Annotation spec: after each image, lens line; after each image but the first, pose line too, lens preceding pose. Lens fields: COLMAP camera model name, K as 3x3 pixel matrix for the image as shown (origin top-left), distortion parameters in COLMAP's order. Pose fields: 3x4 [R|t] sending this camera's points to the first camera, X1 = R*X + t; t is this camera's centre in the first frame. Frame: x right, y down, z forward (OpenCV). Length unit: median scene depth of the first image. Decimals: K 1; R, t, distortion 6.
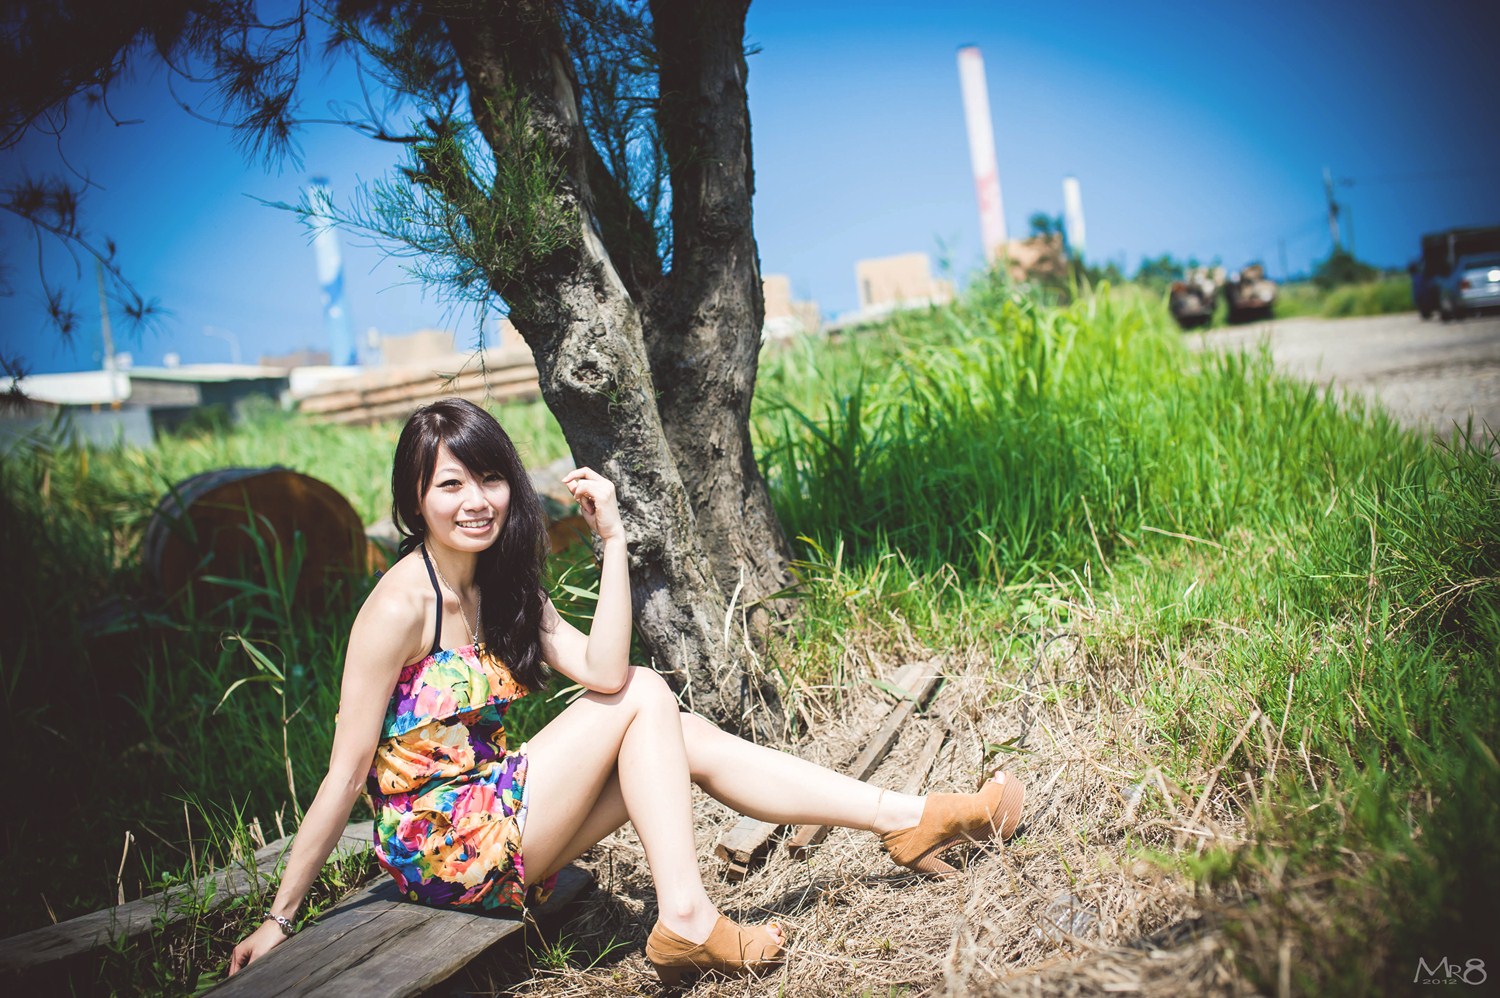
lens RADIAL K [[2214.8, 0, 742.9], [0, 2214.8, 491.4], [0, 0, 1]] dist [-0.090405, 0.000000]
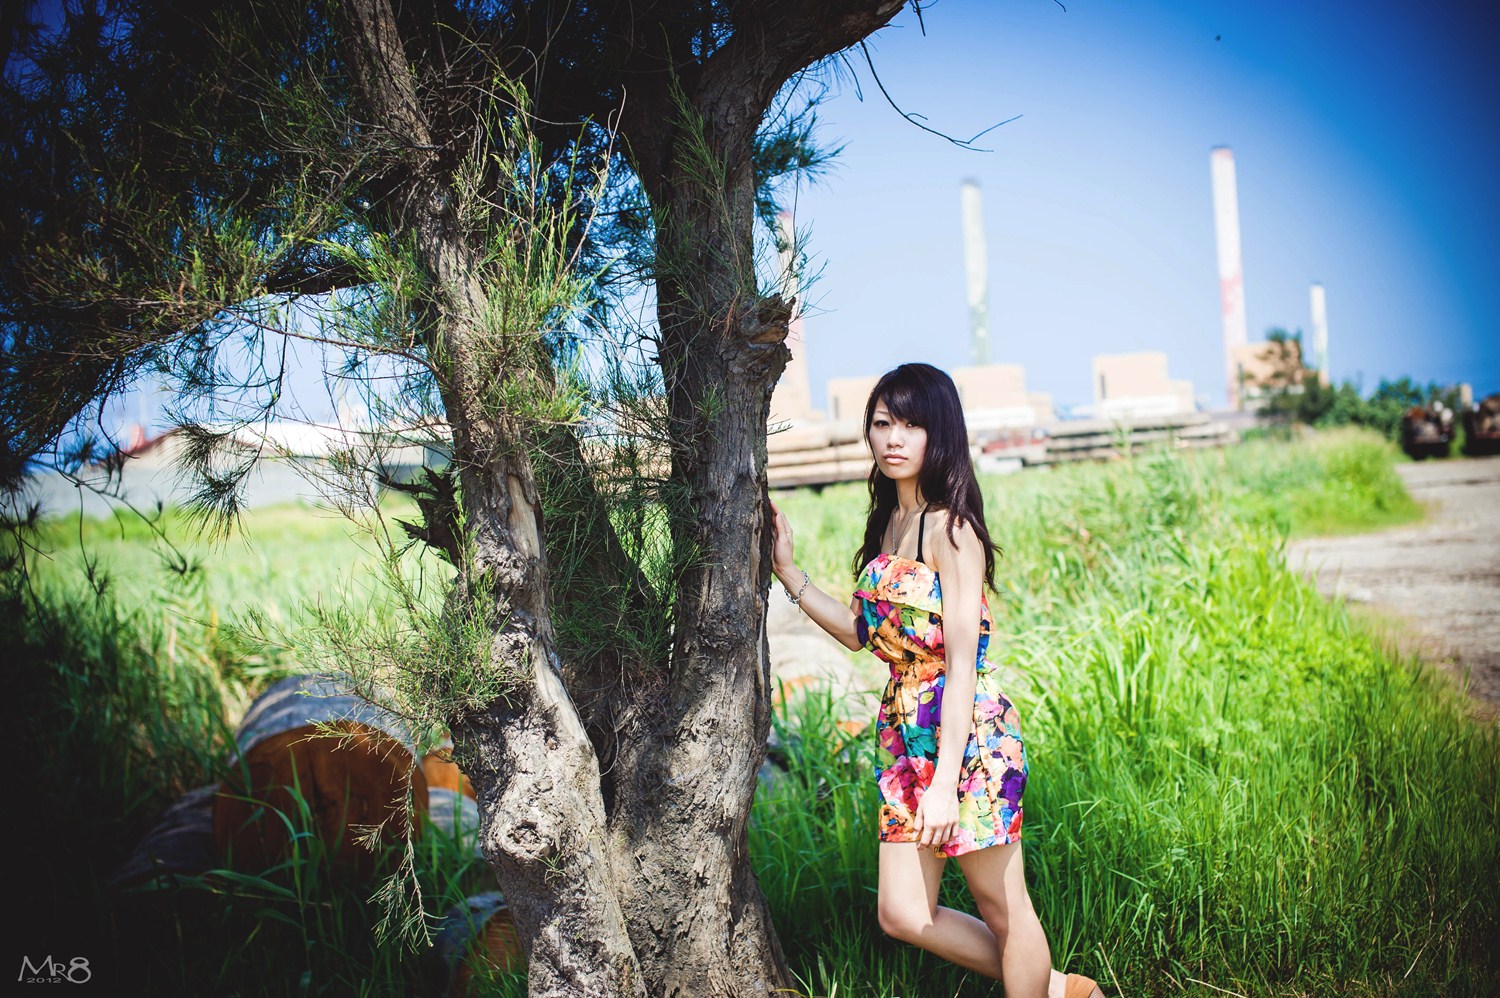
lens RADIAL K [[2214.8, 0, 762.5], [0, 2214.8, 507.7], [0, 0, 1]] dist [-0.090405, 0.000000]
pose [[0.992492, 0.074603, -0.096920, 0.098286], [-0.076335, 0.996980, -0.014275, -0.174362], [0.095563, 0.021566, 0.995190, 0.115396]]
